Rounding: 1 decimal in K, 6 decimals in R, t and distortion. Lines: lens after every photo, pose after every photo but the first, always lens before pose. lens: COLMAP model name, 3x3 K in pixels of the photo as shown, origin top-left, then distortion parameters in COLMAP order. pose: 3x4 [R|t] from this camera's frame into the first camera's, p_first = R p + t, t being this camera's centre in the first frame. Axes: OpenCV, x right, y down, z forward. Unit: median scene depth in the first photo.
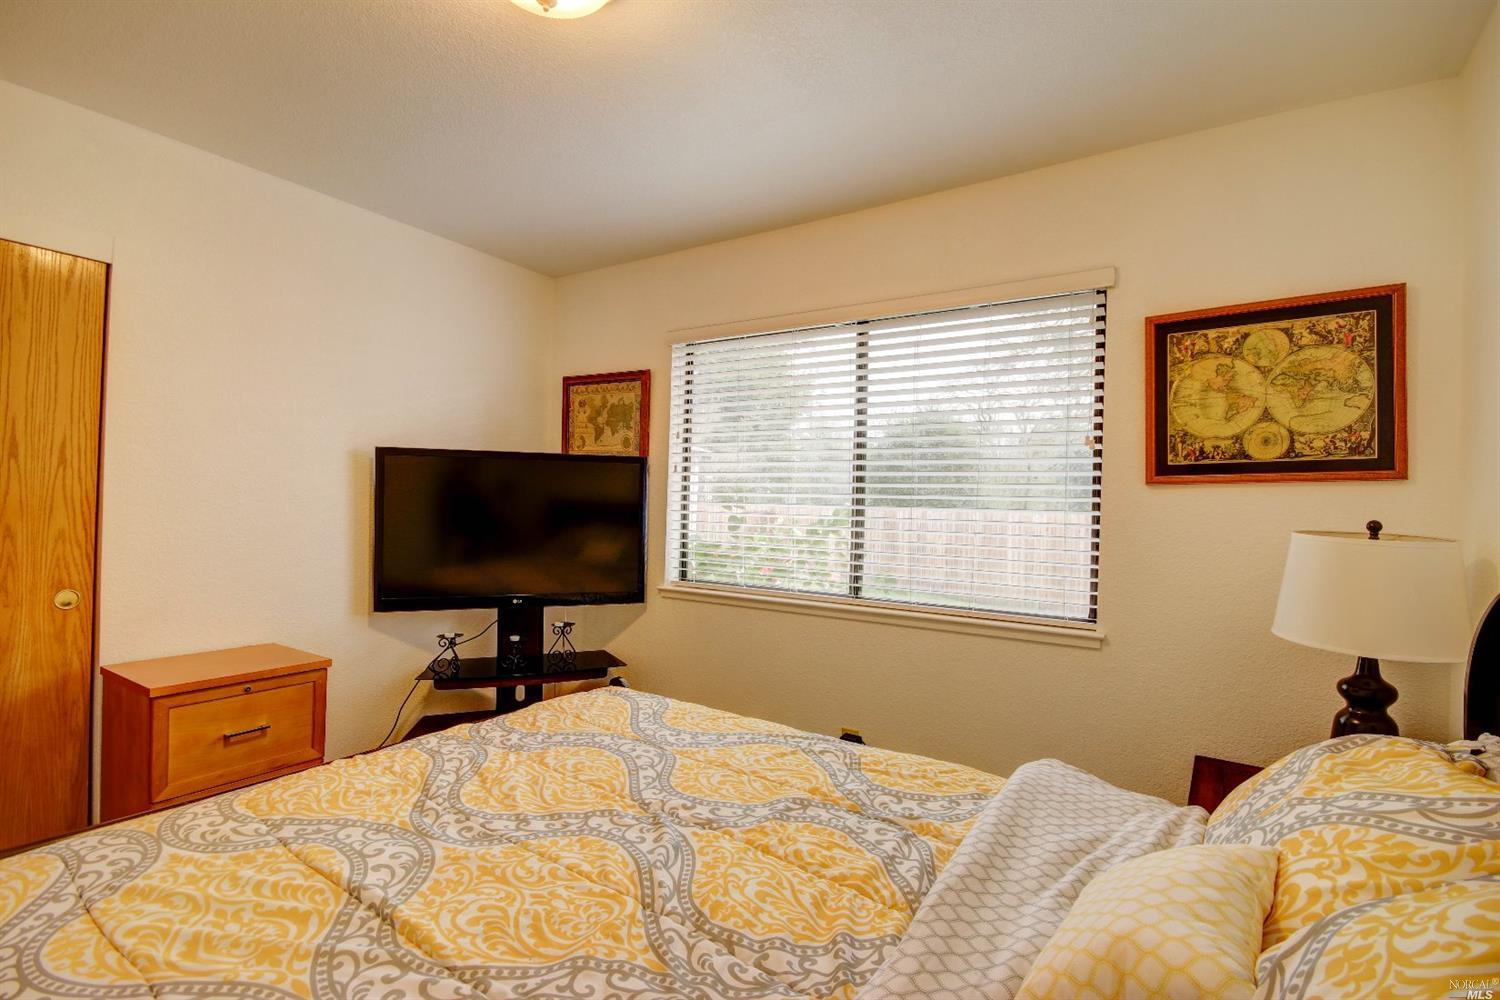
lens RADIAL K [[687.6, 0, 754.4], [0, 687.6, 493.5], [0, 0, 1]] dist [0.000938, -0.001853]
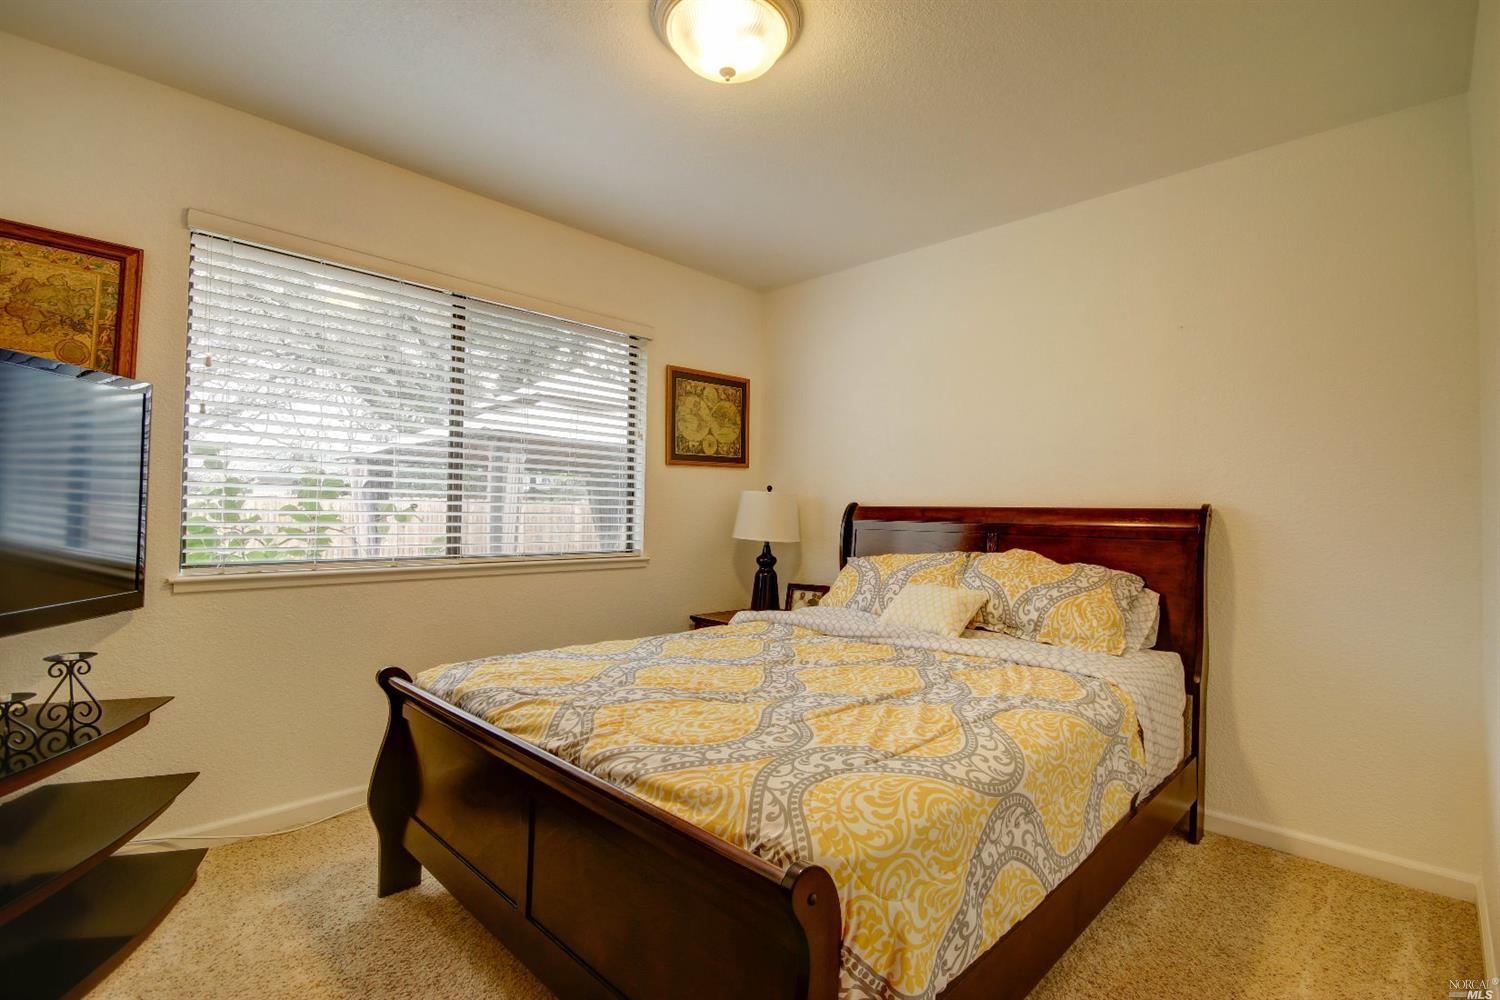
lens RADIAL K [[687.6, 0, 752.5], [0, 687.6, 507.4], [0, 0, 1]] dist [0.000938, -0.001853]
pose [[0.189687, -0.012078, 0.981770, -1.113103], [-0.021906, 0.999623, 0.016530, 0.063788], [-0.981600, -0.024642, 0.189351, 0.503645]]
